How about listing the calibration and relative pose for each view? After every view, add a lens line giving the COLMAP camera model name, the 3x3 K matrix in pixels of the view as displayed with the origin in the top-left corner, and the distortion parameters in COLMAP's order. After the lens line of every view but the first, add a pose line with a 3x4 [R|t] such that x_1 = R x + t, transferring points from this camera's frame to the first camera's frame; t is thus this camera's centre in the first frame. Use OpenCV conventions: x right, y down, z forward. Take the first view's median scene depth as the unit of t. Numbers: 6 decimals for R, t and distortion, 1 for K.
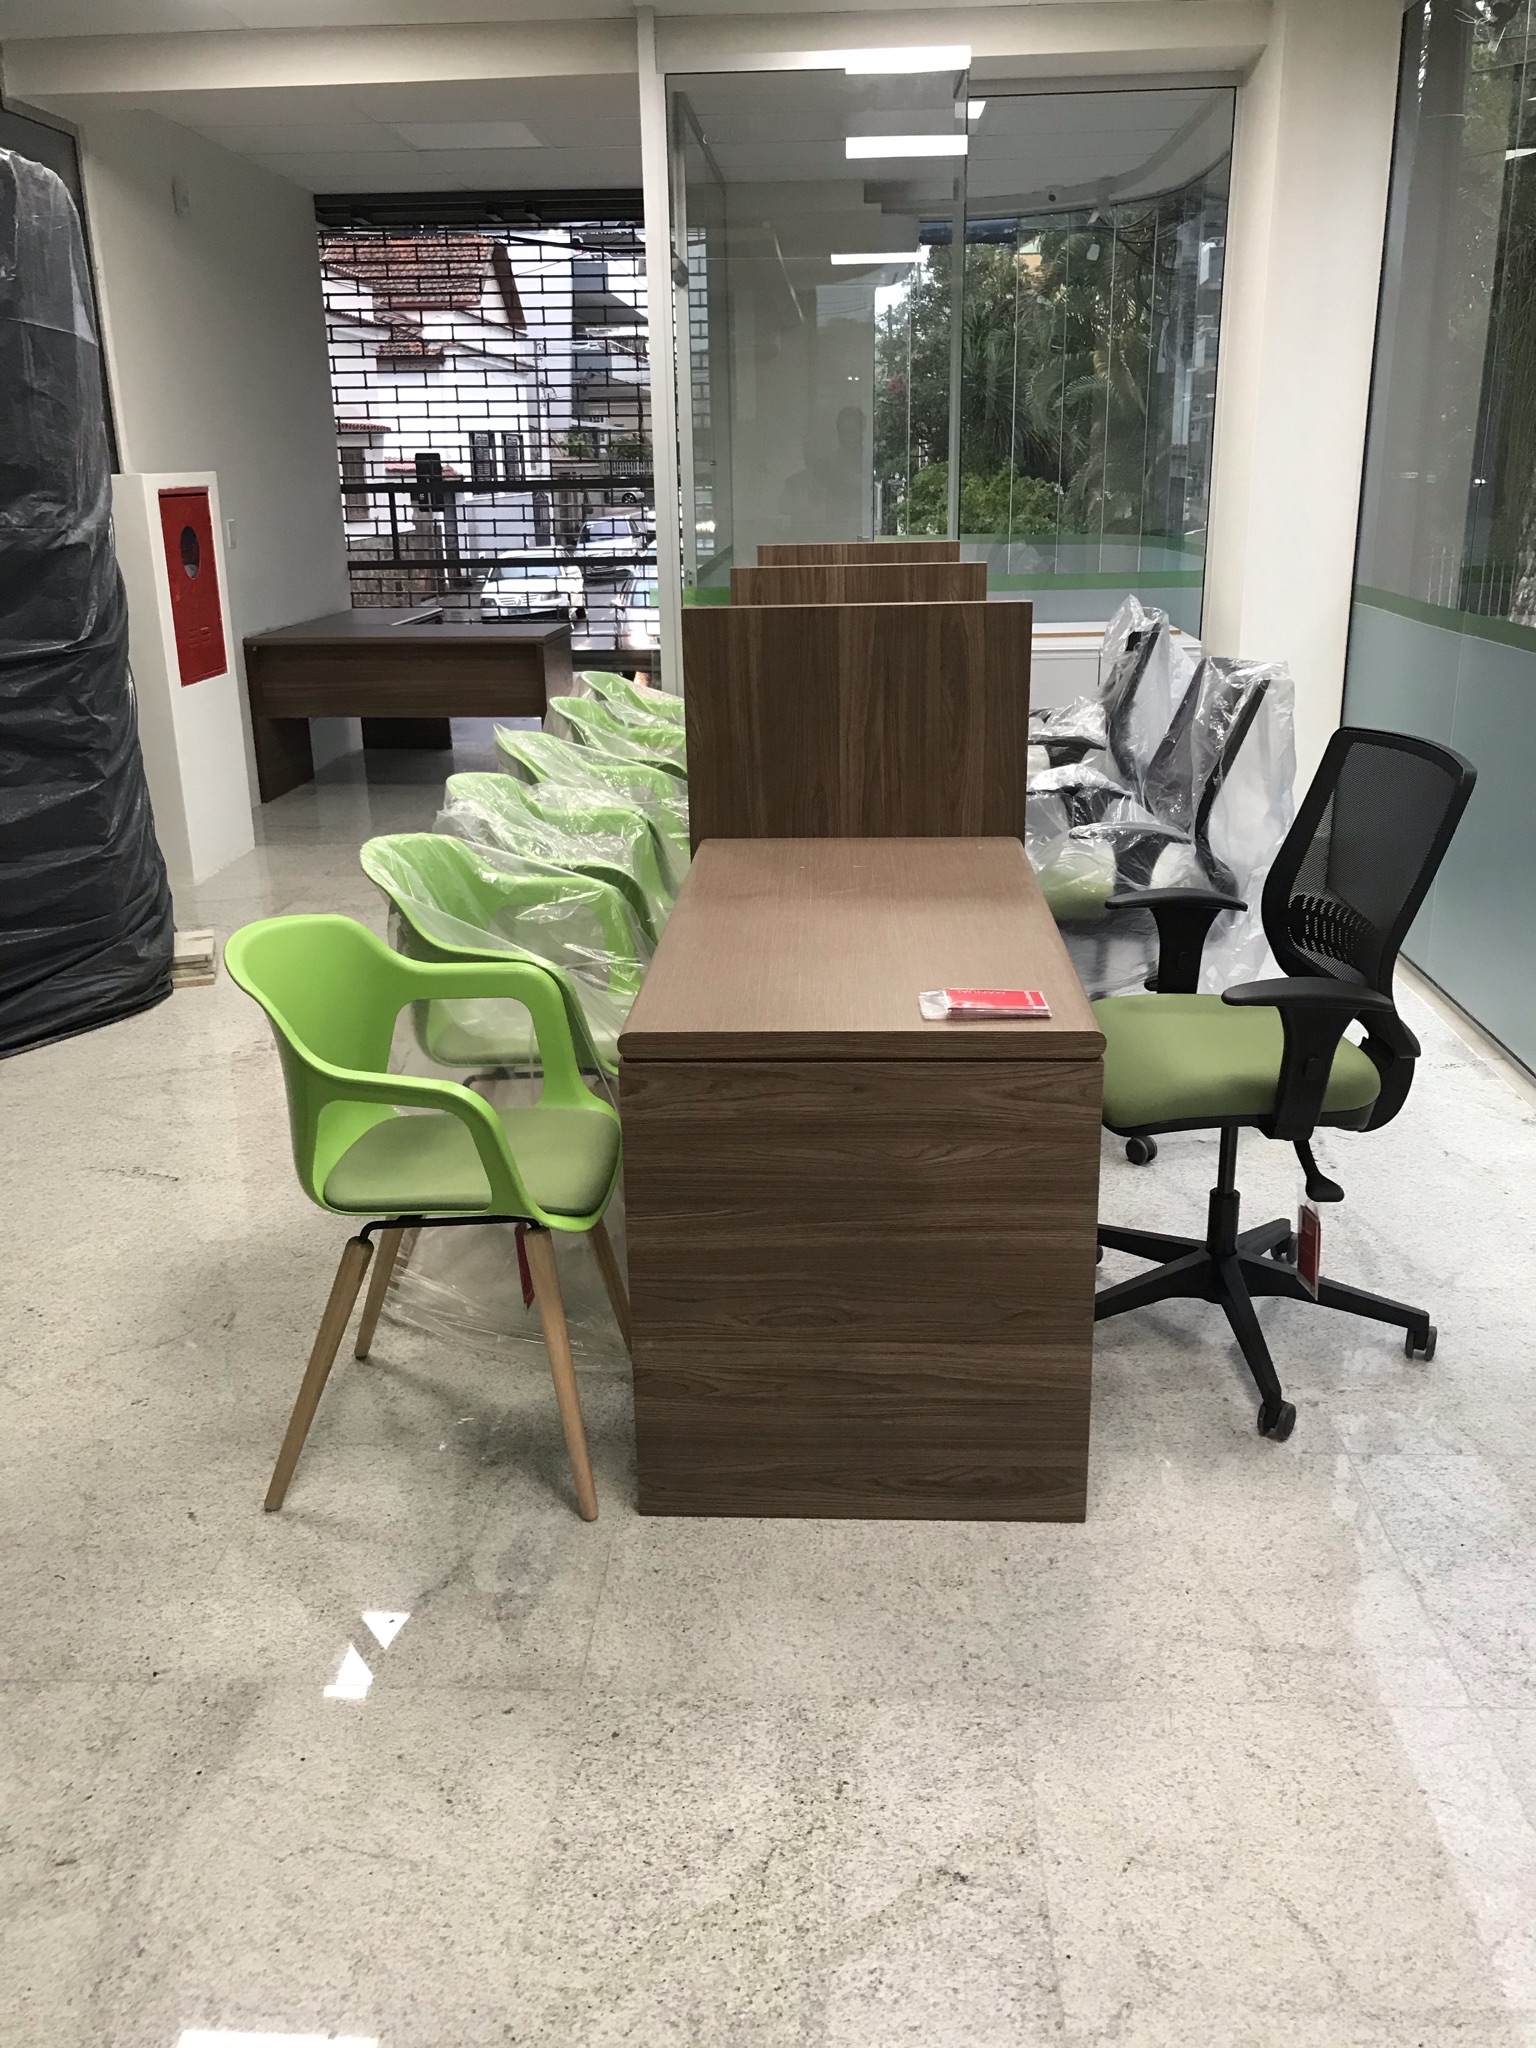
lens RADIAL K [[1664.8, 0, 767.6], [0, 1664.8, 1012.0], [0, 0, 1]] dist [0.016707, -0.008685]
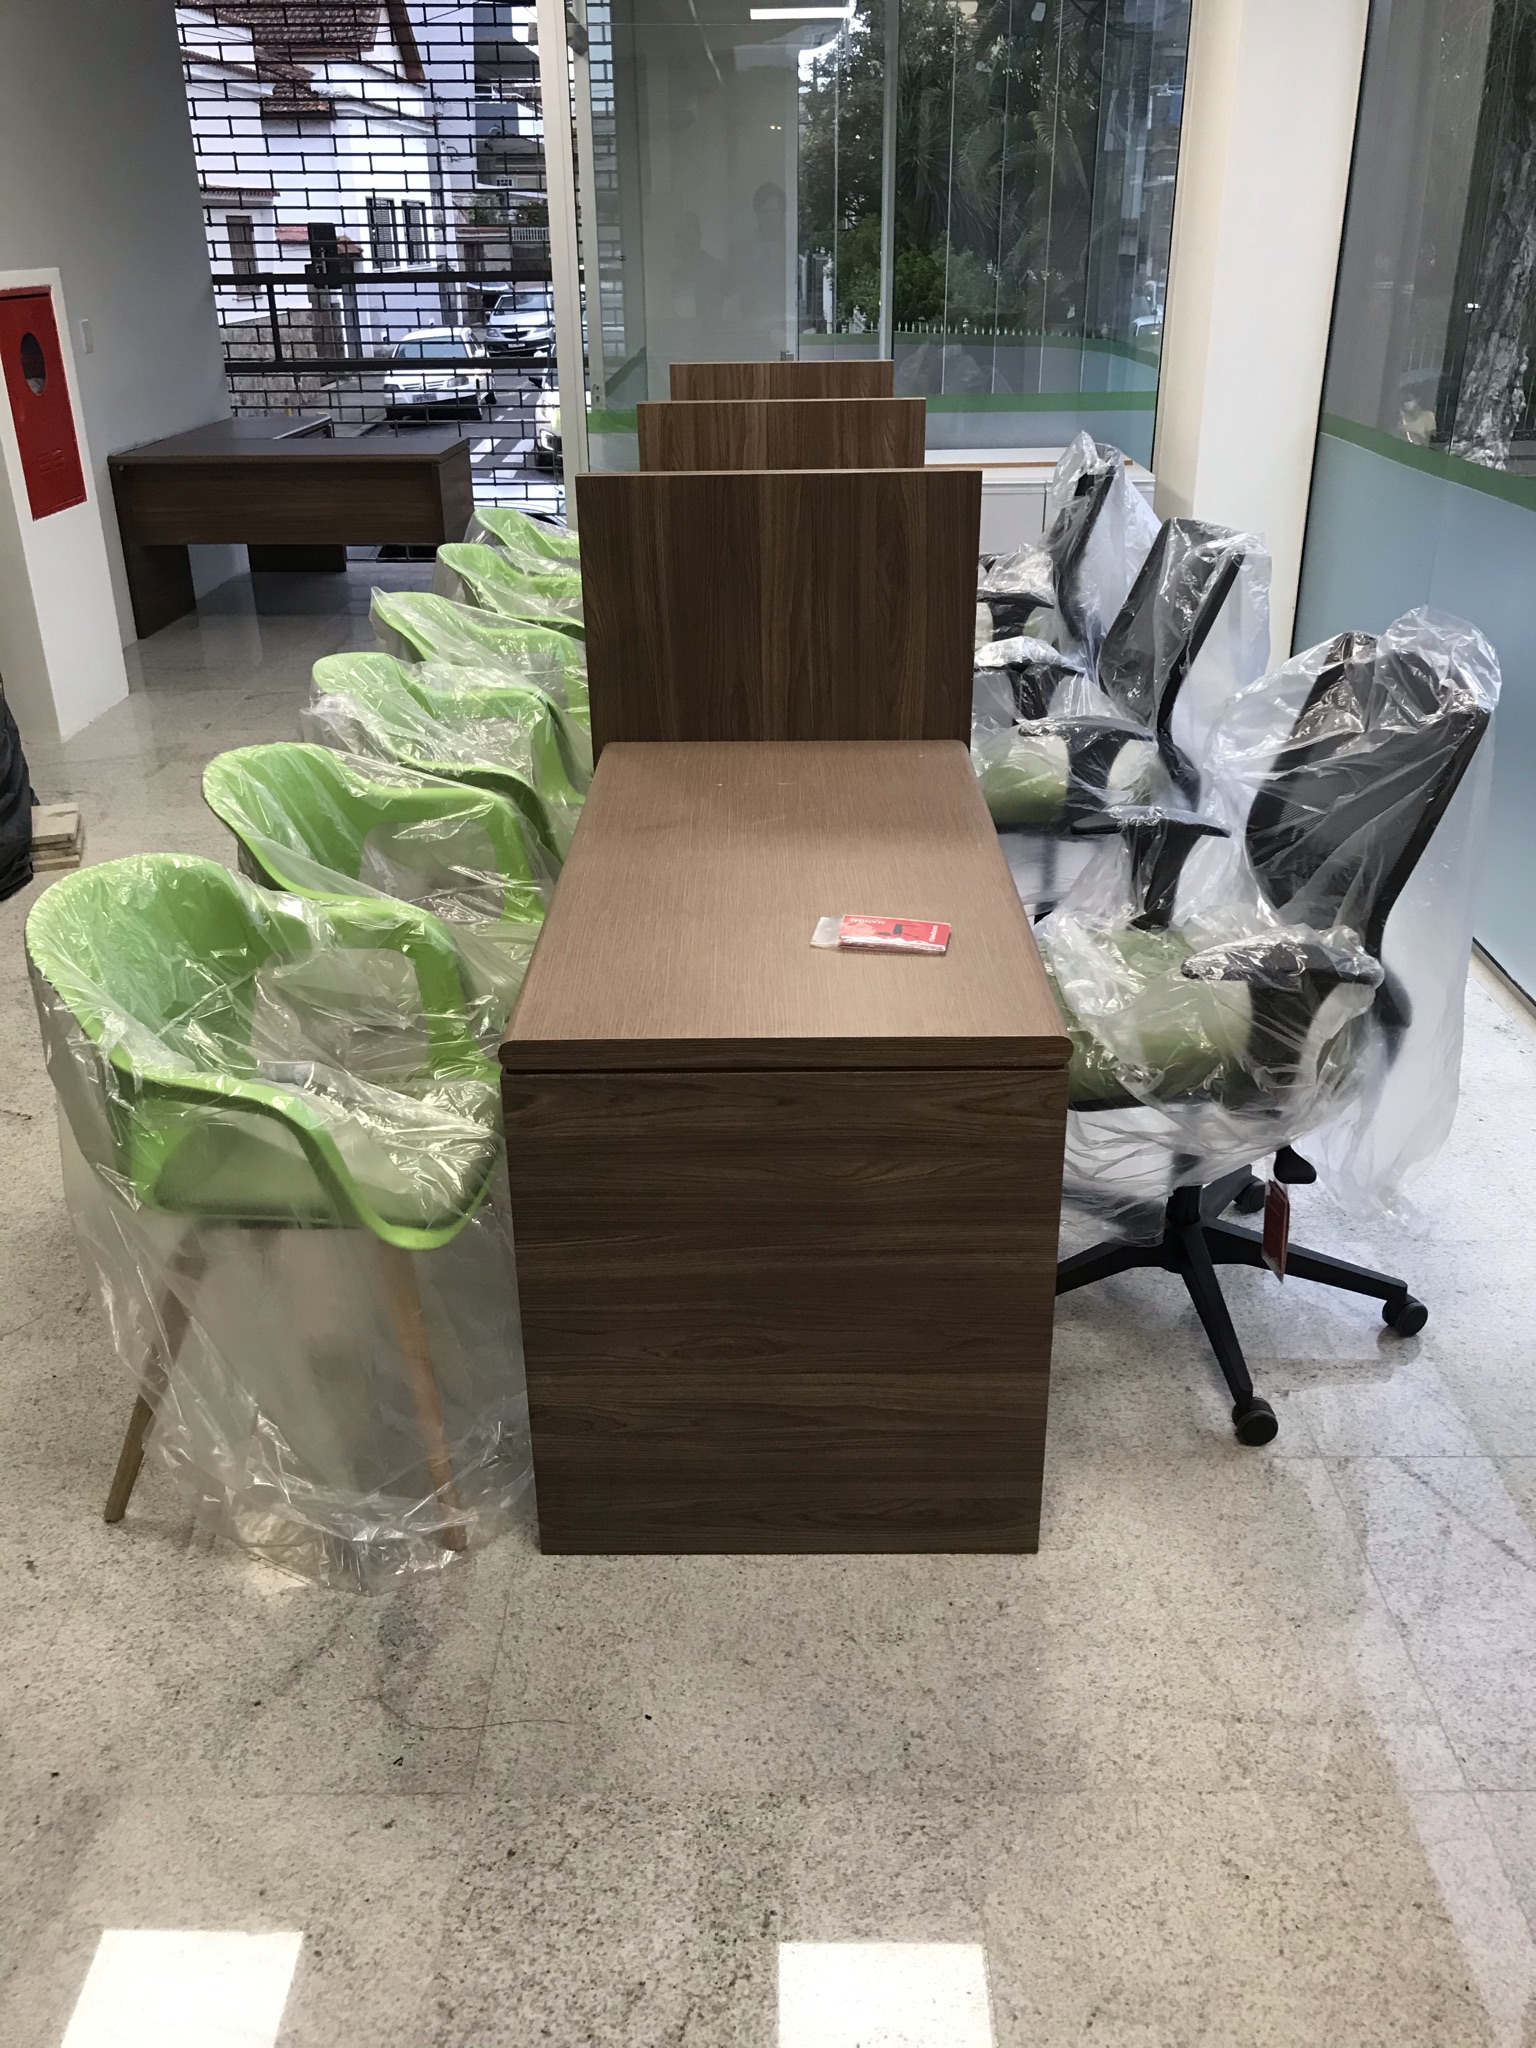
lens RADIAL K [[1664.8, 0, 766.0], [0, 1664.8, 1017.1], [0, 0, 1]] dist [0.016707, -0.008685]
pose [[0.999070, -0.012075, 0.041387, 0.009253], [0.006978, 0.992607, 0.121168, -0.086287], [-0.042544, -0.120767, 0.991769, 0.137291]]
